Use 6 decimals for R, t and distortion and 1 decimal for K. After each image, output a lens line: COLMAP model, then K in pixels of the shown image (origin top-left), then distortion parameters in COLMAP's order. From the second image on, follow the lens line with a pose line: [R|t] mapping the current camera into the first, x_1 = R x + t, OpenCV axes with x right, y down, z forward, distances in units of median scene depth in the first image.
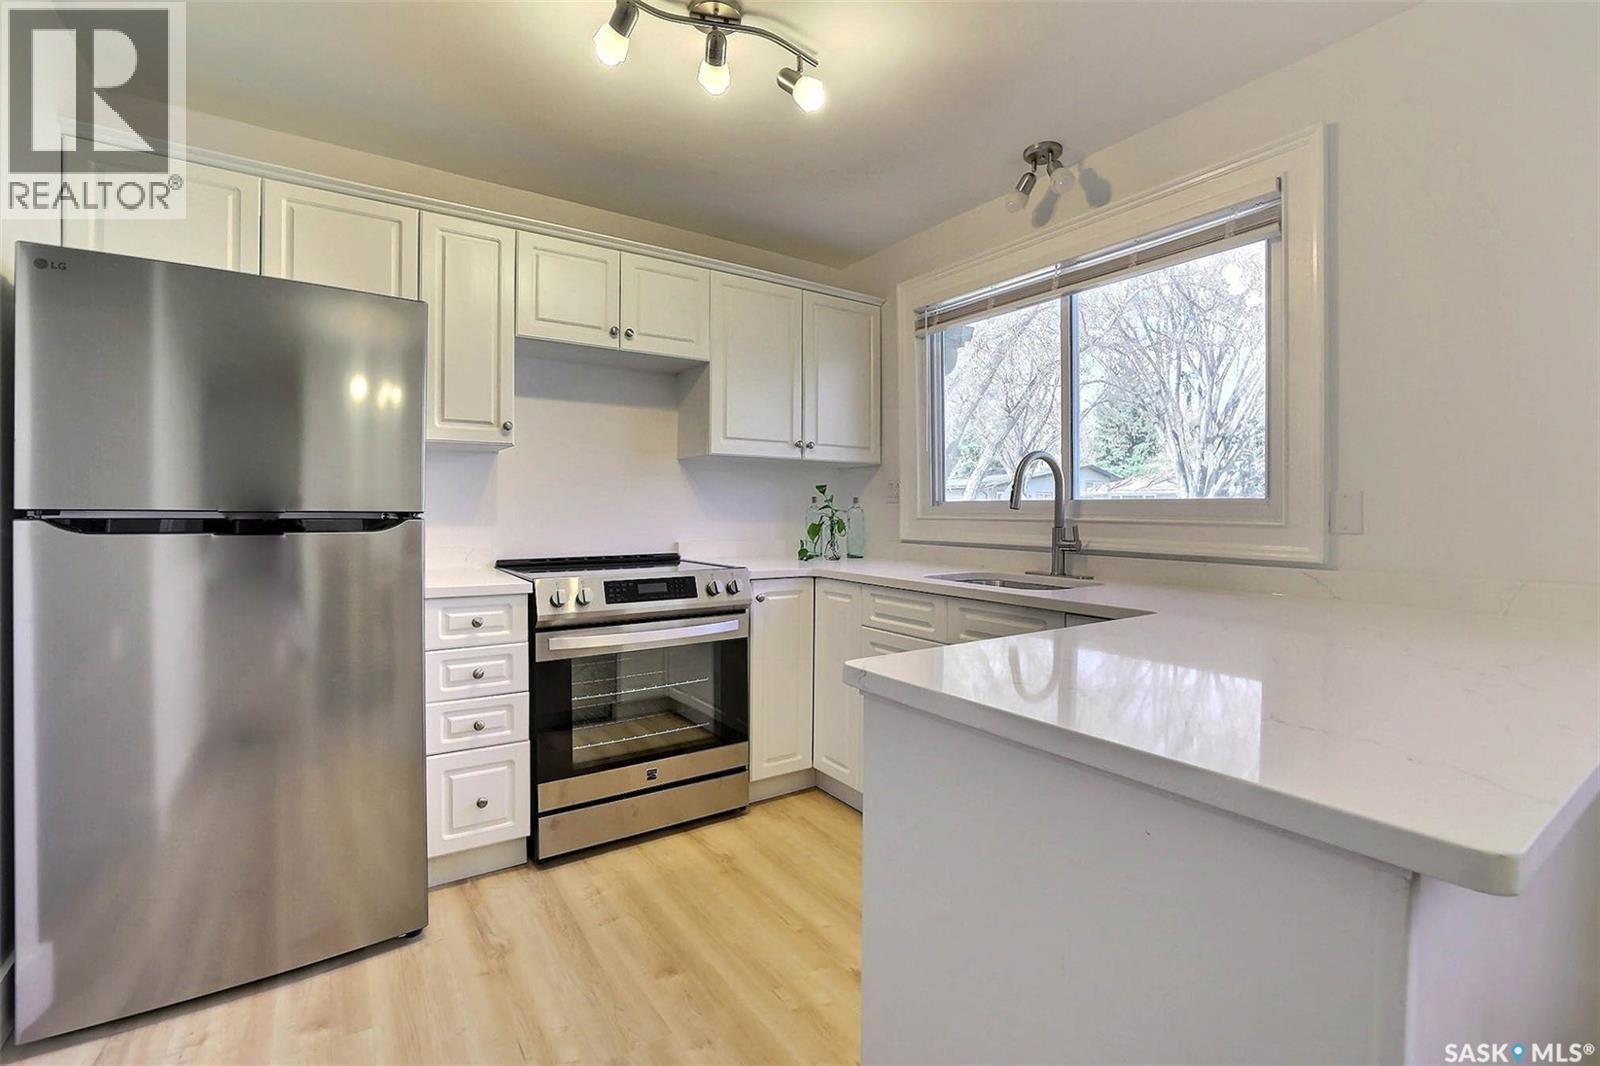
lens RADIAL K [[695.1, 0, 804.0], [0, 695.1, 508.4], [0, 0, 1]] dist [-0.023014, -0.000004]
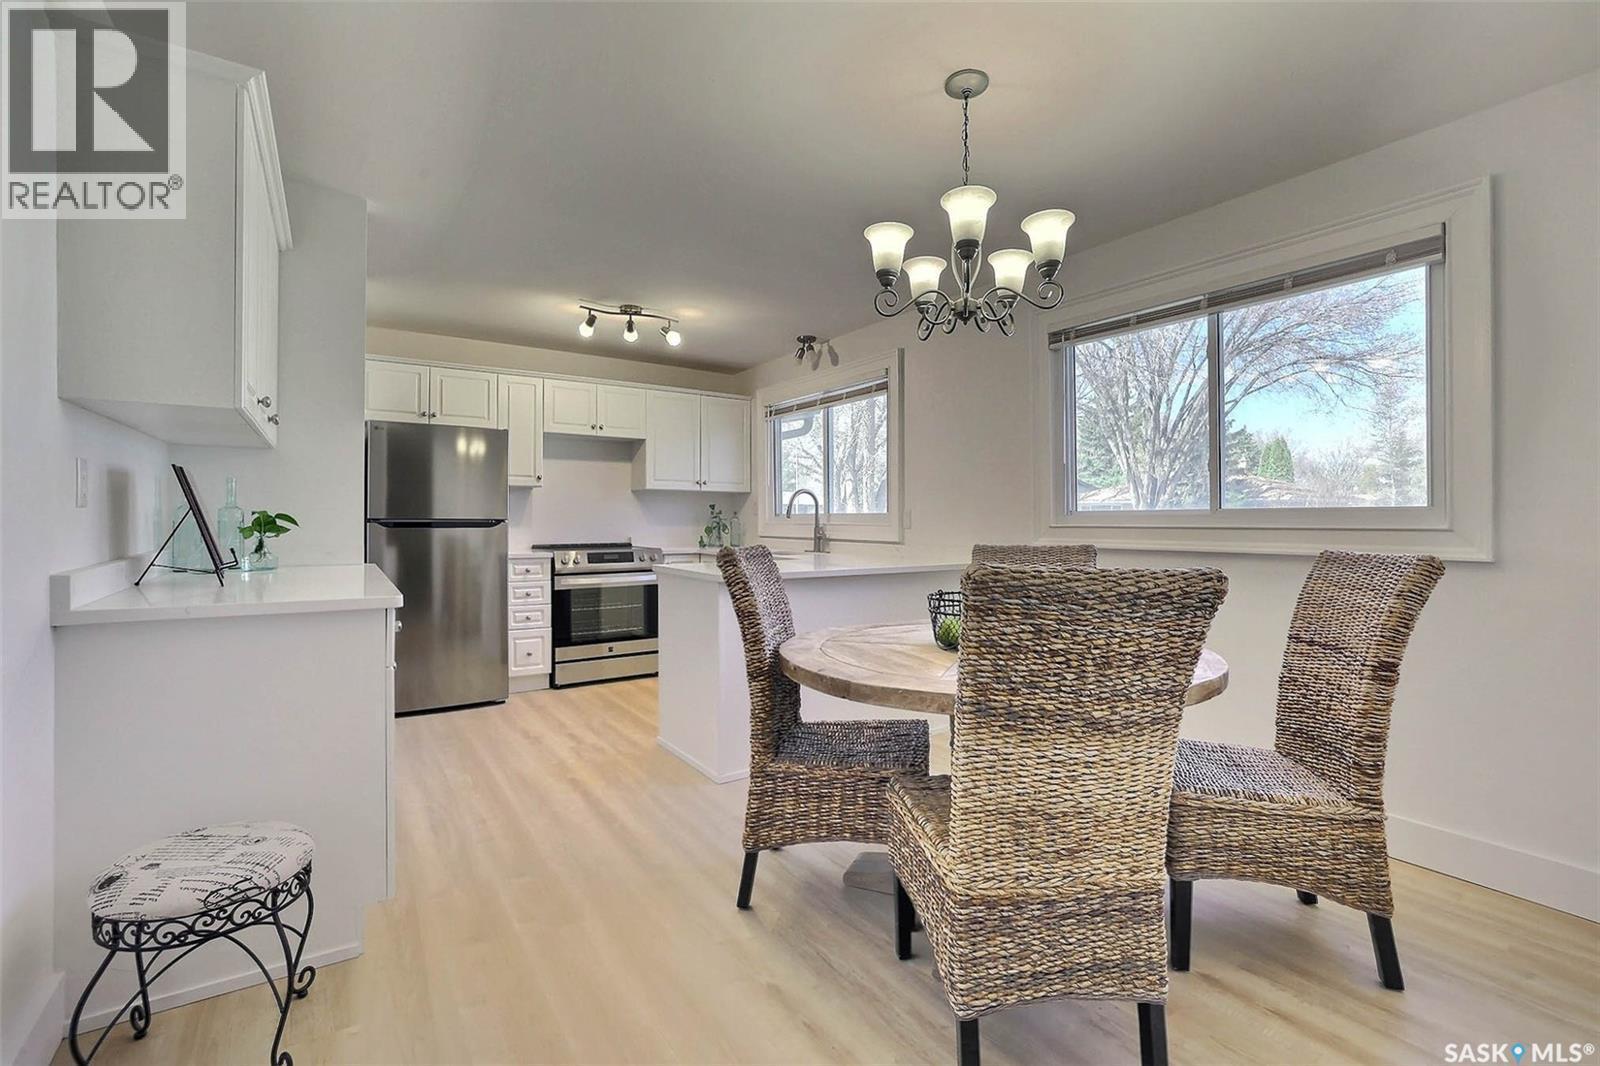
lens RADIAL K [[695.1, 0, 800.5], [0, 695.1, 518.4], [0, 0, 1]] dist [-0.023014, -0.000004]
pose [[0.999934, -0.000310, -0.011516, 0.349519], [0.000331, 0.999998, 0.001786, -0.001965], [0.011515, -0.001790, 0.999932, -0.996975]]
